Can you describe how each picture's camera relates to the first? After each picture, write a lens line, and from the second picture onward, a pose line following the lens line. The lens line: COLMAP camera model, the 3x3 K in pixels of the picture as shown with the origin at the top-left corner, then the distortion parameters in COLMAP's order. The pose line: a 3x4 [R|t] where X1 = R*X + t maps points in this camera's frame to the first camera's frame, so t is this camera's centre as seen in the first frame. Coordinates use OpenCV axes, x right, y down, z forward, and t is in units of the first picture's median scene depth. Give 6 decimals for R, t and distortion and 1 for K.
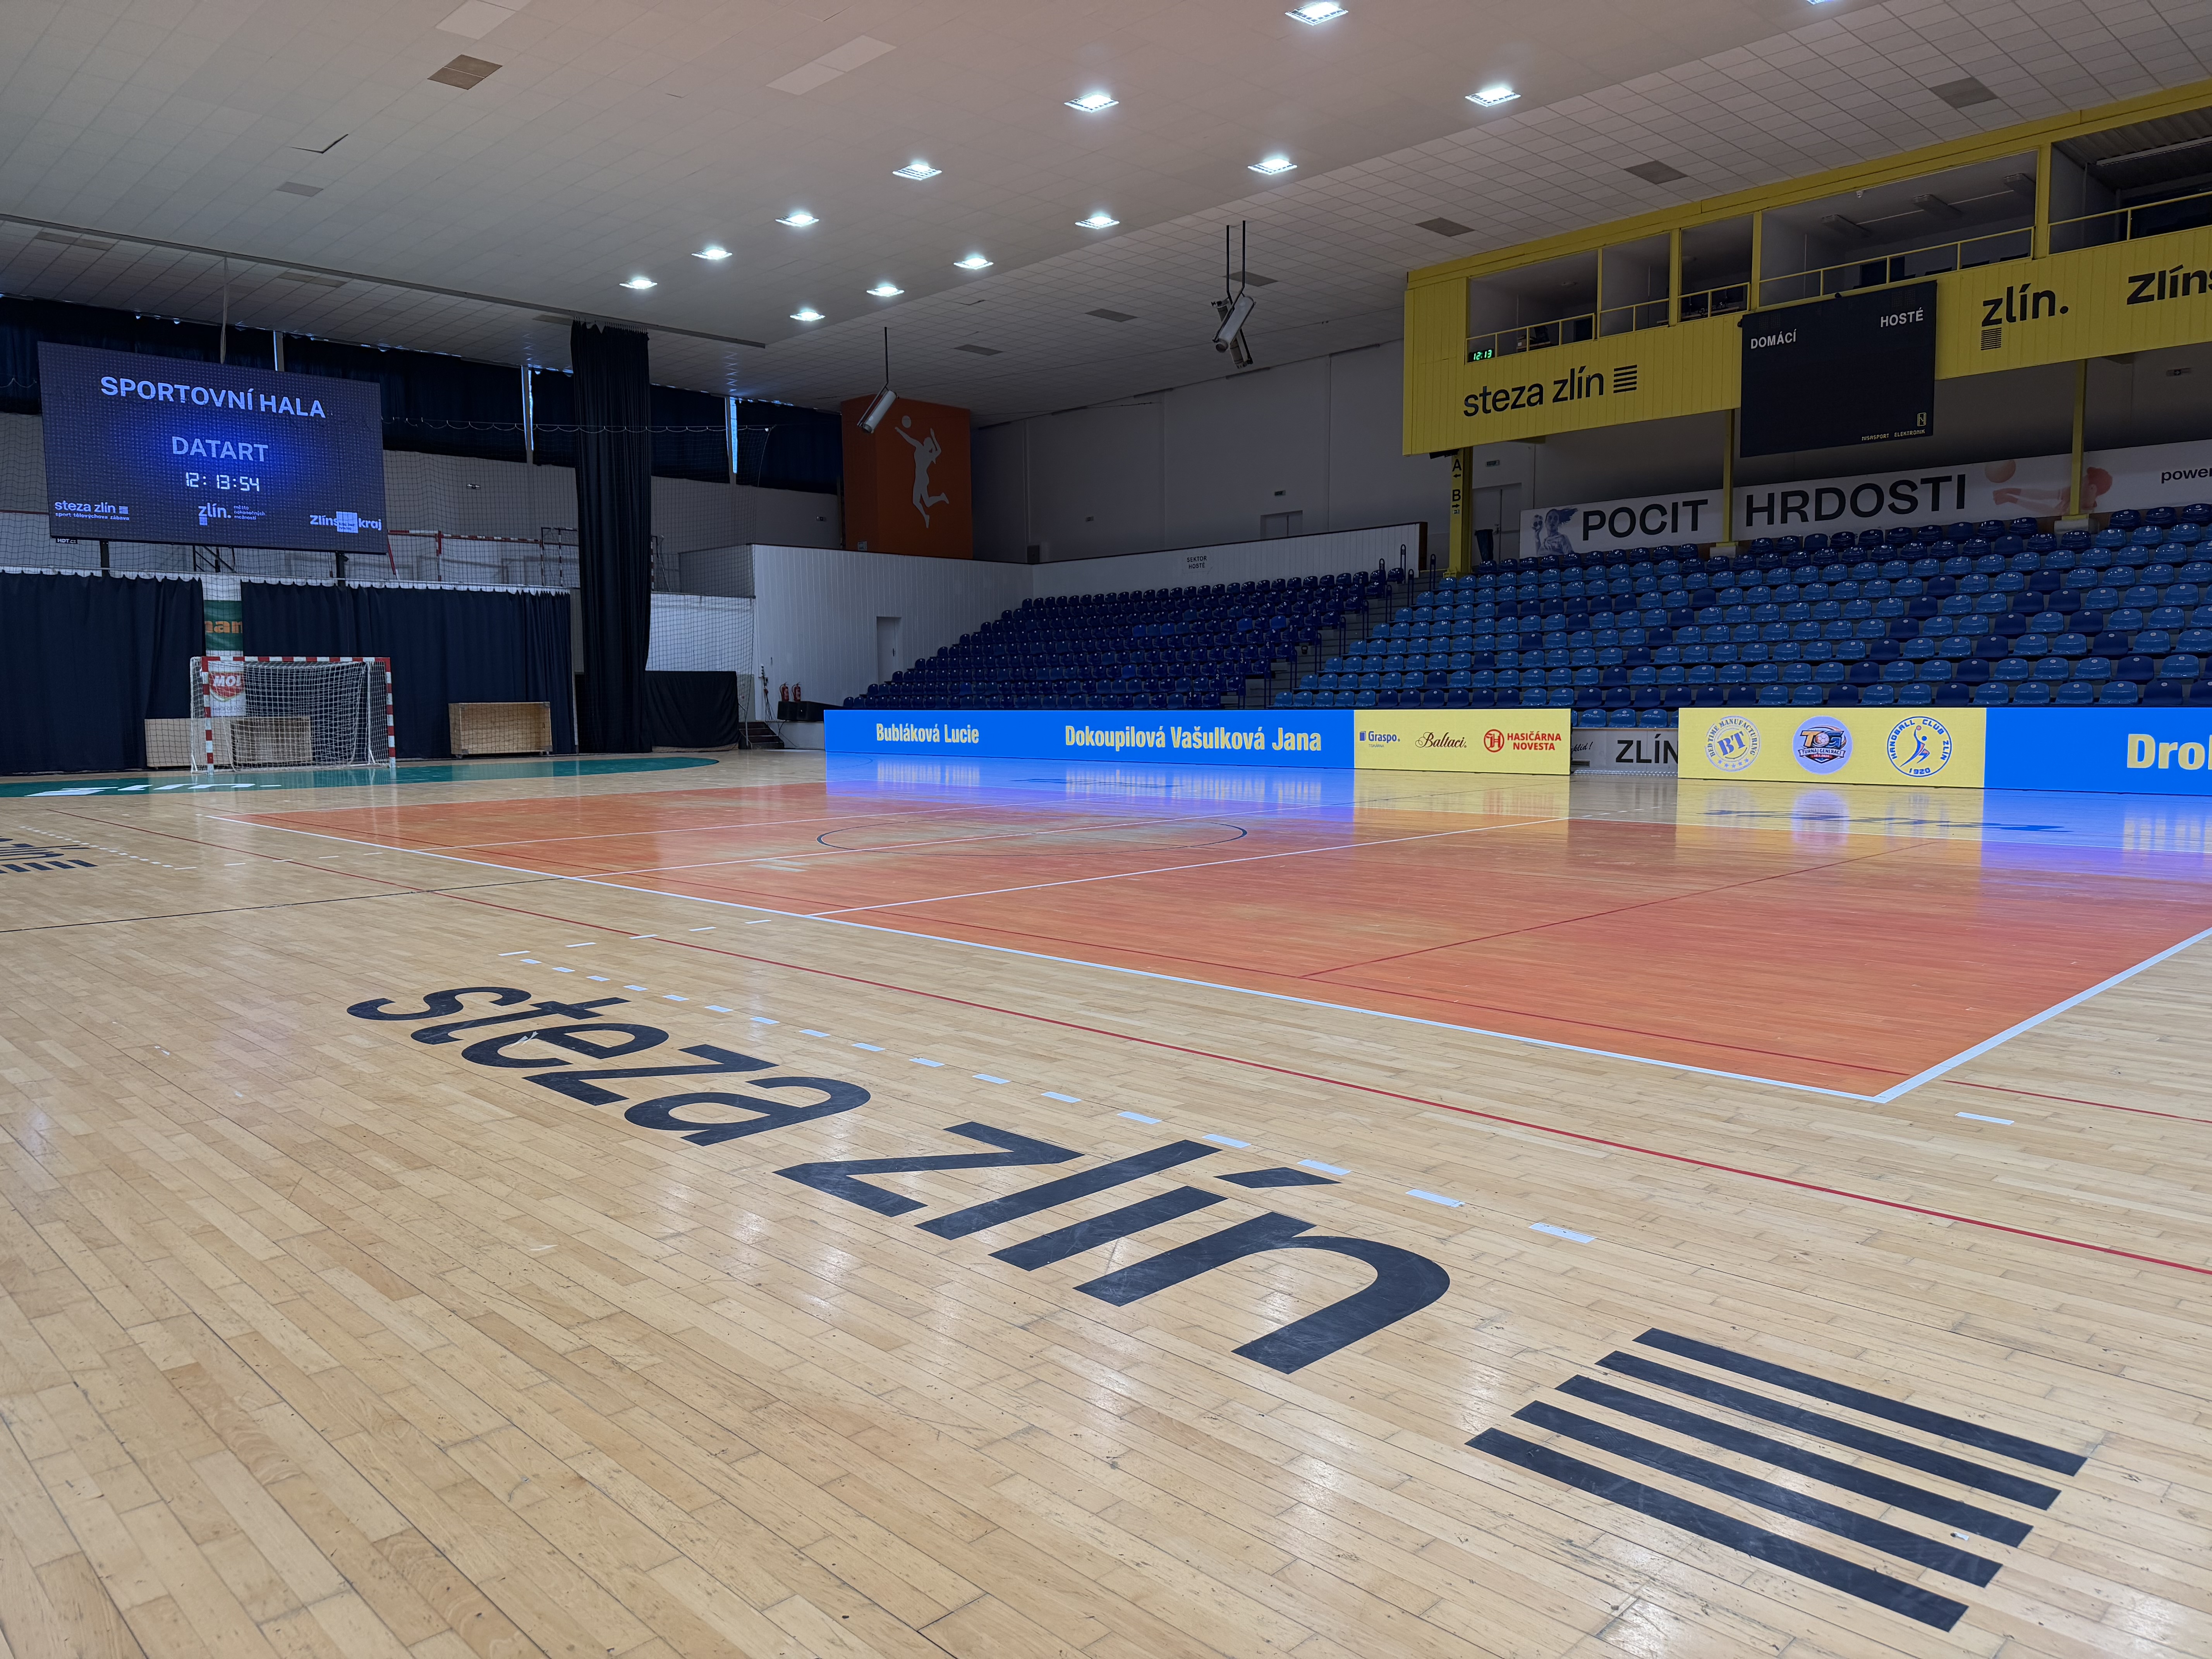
lens RADIAL K [[1554.6, 0, 1106.0], [0, 1554.6, 829.5], [0, 0, 1]] dist [0.043618, -0.050002]
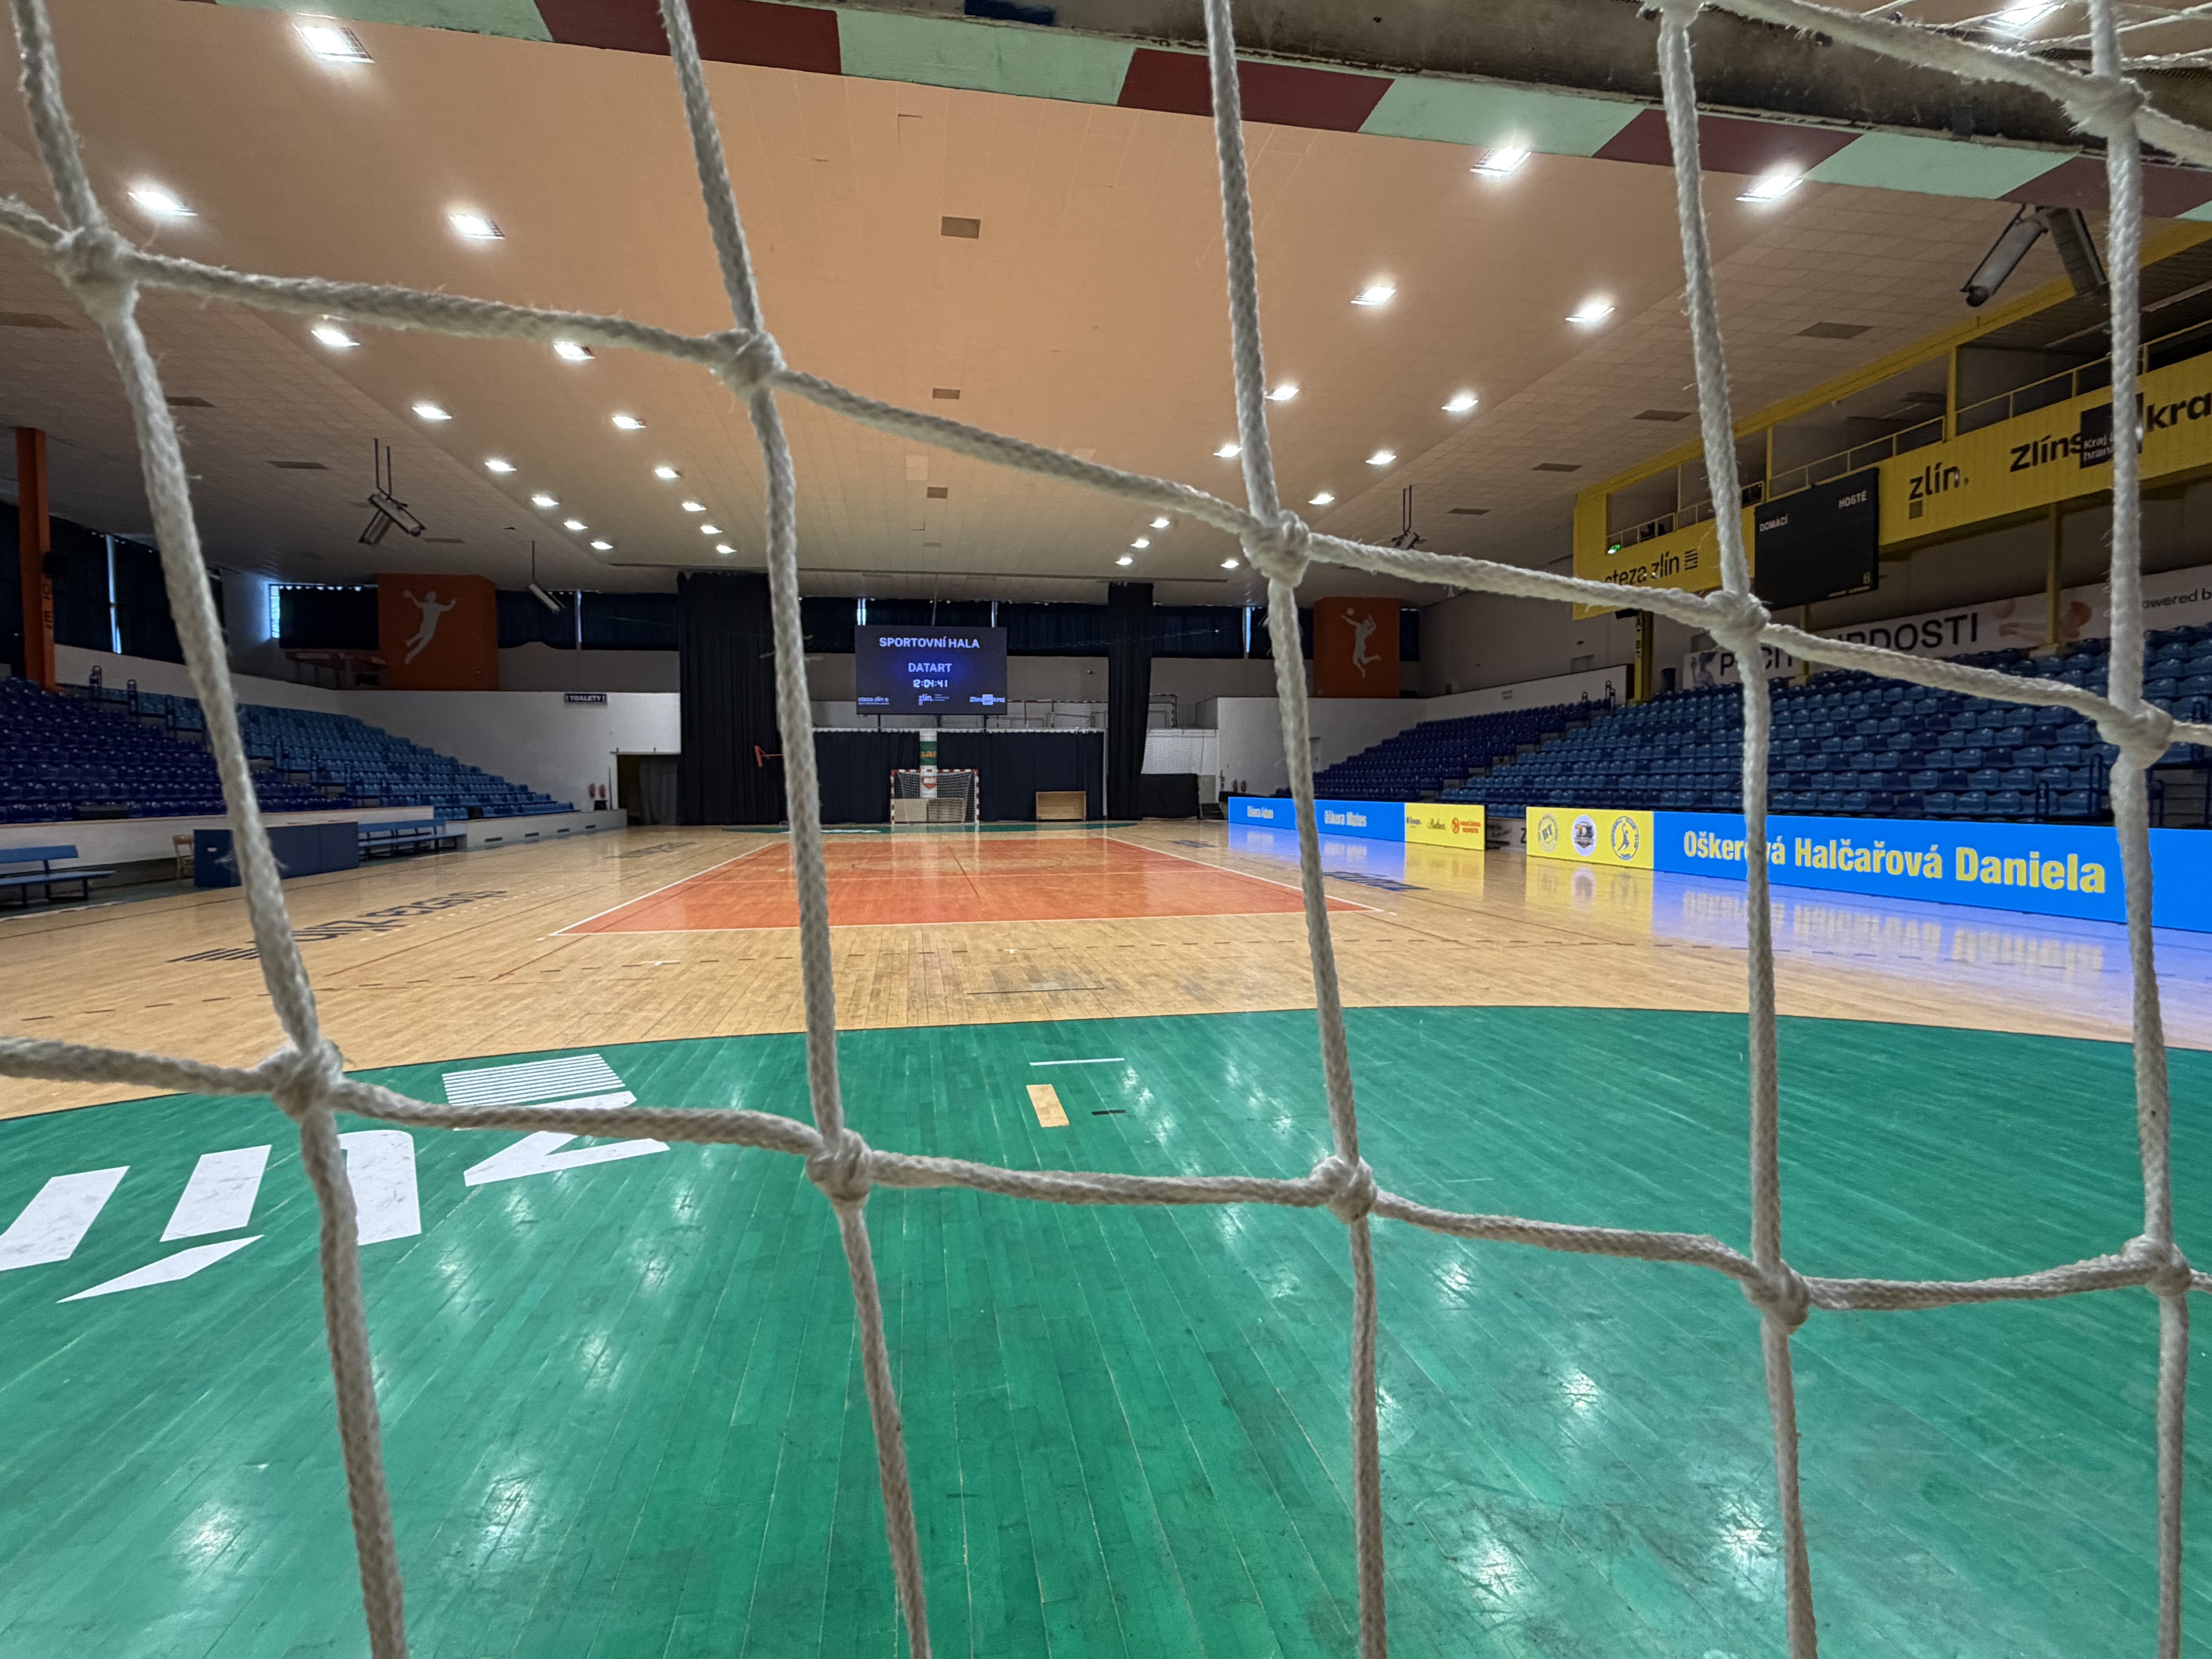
lens RADIAL K [[1090.9, 0, 1106.0], [0, 1090.9, 829.5], [0, 0, 1]] dist [0.001594, -0.000225]
pose [[0.827781, 0.028515, -0.560327, 0.446555], [-0.051697, 0.998335, -0.025568, -0.007767], [0.558665, 0.050131, 0.827877, -0.039280]]
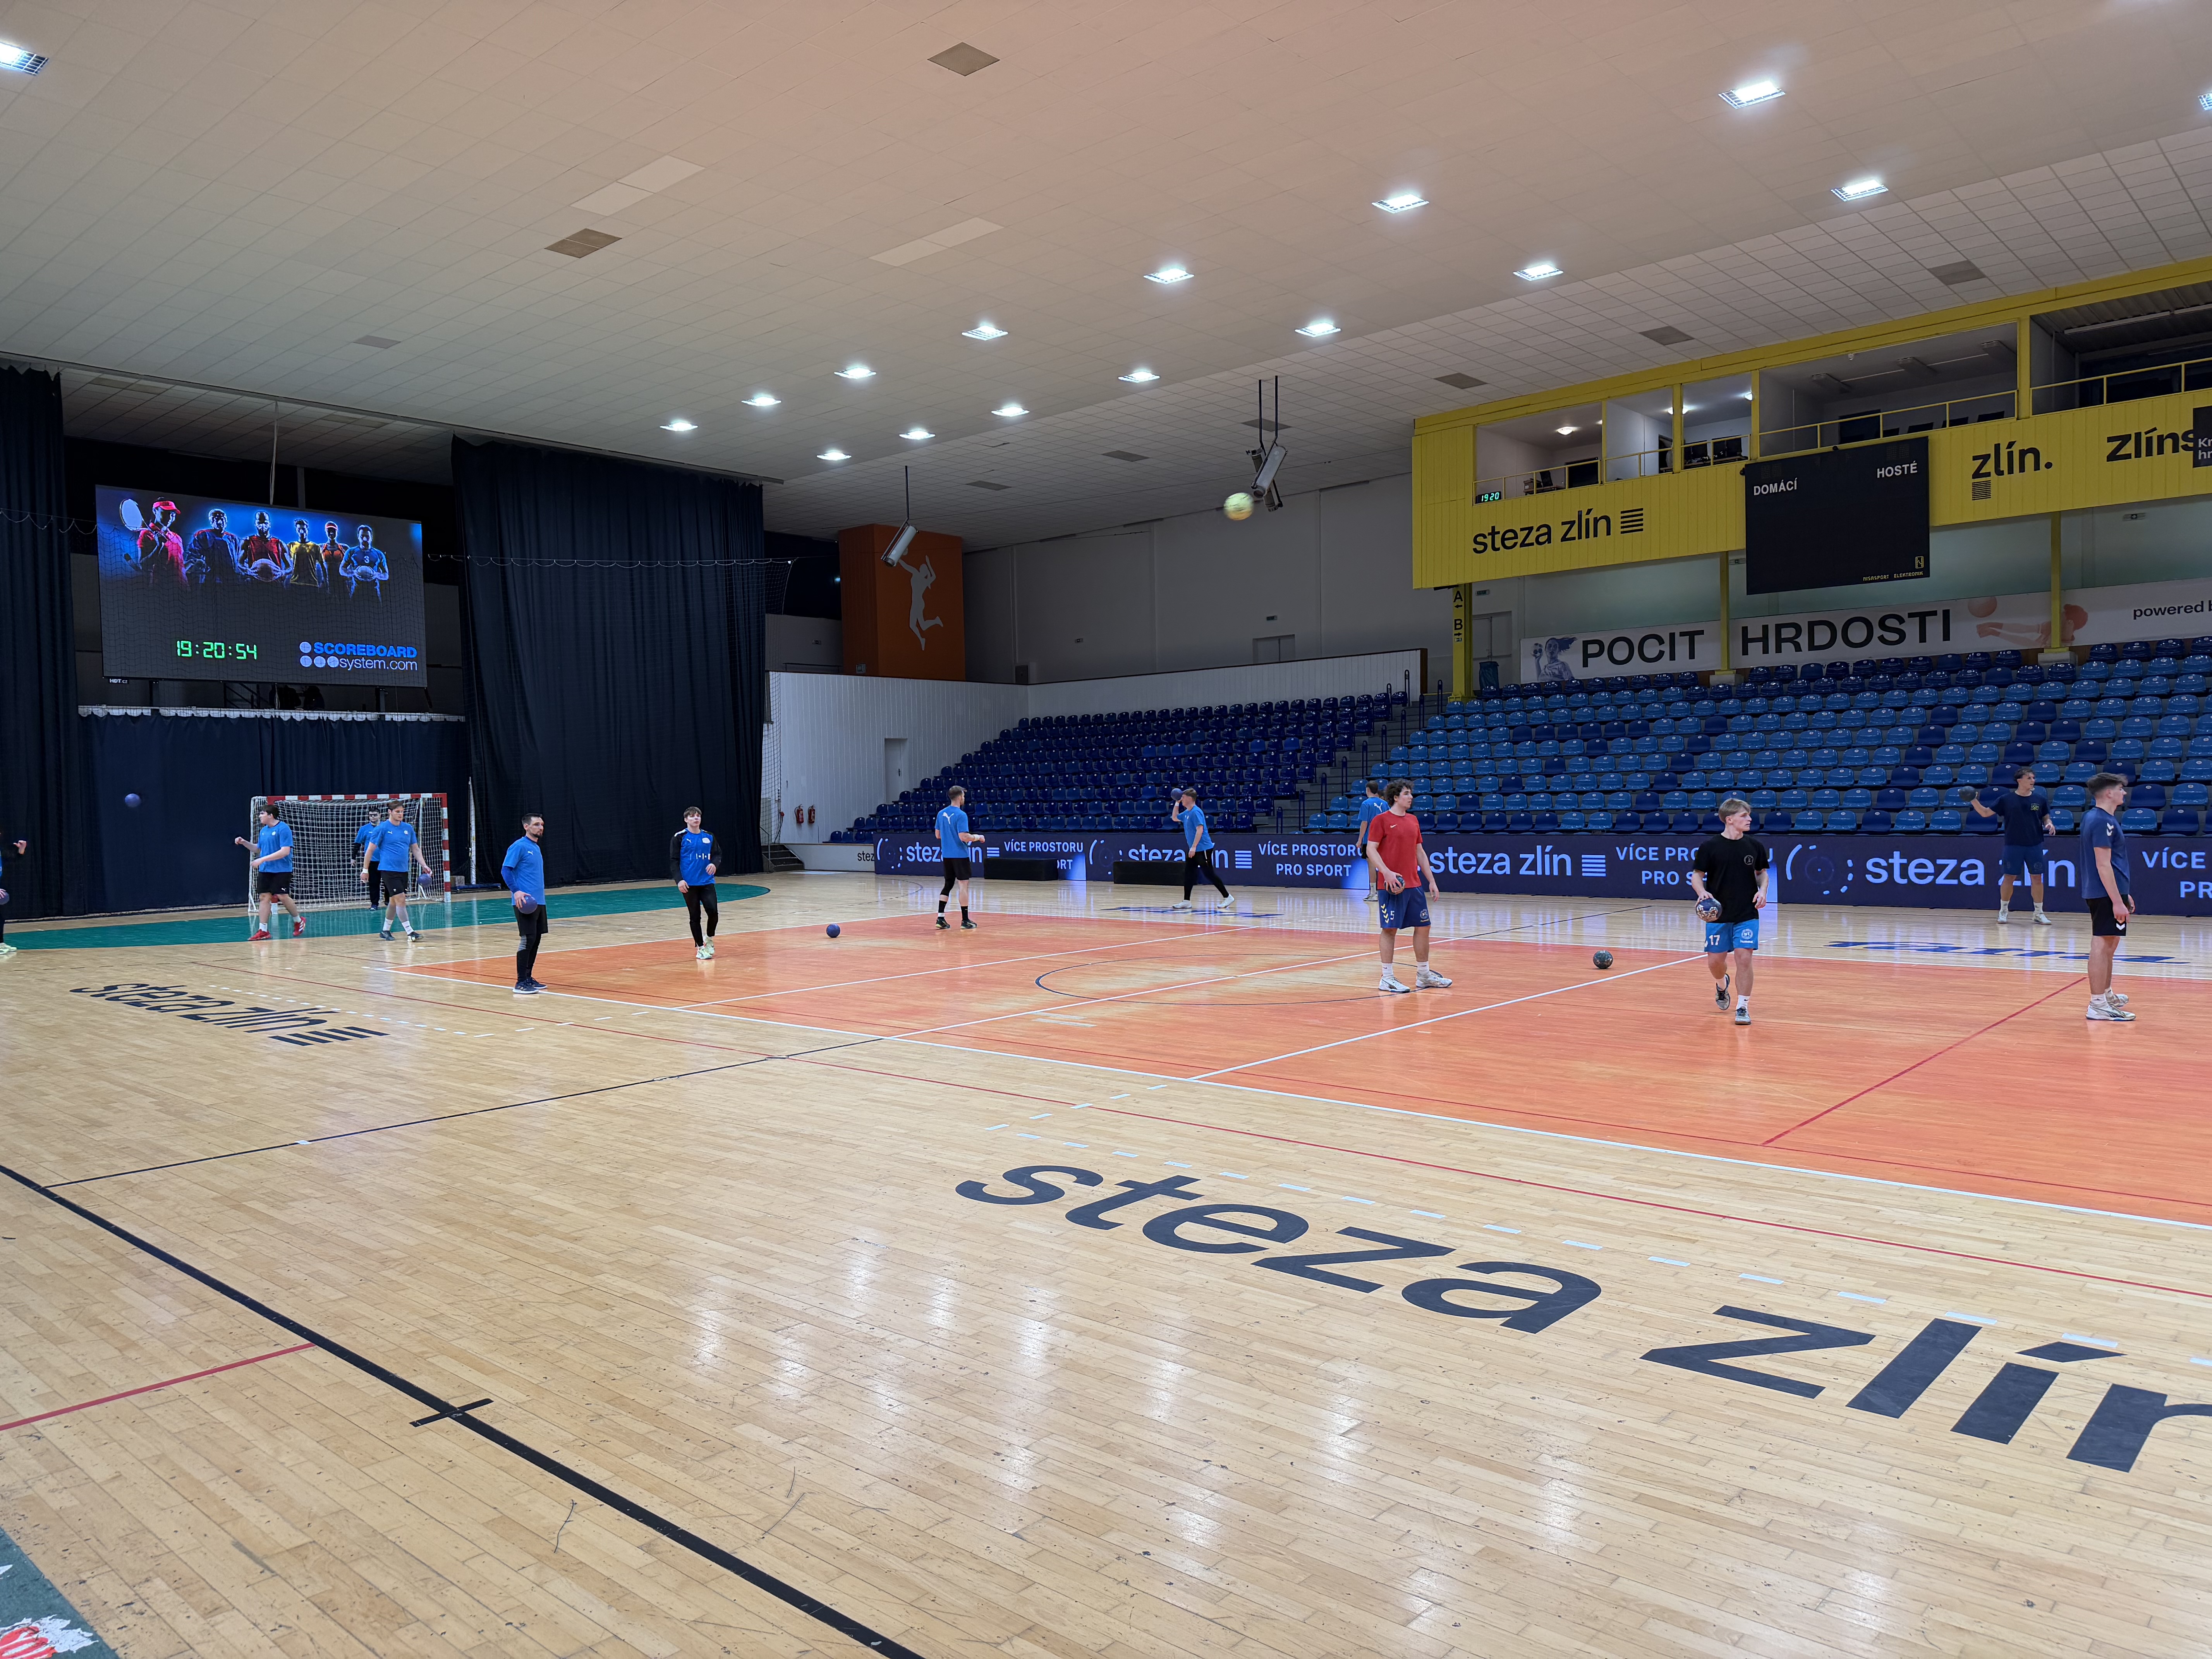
lens RADIAL K [[1540.9, 0, 1106.0], [0, 1540.9, 829.5], [0, 0, 1]] dist [0.083420, -0.100114]
pose [[0.997932, -0.011825, 0.063175, -0.097167], [0.015767, 0.997934, -0.062279, -0.016271], [-0.062308, 0.063147, 0.996057, -0.026794]]
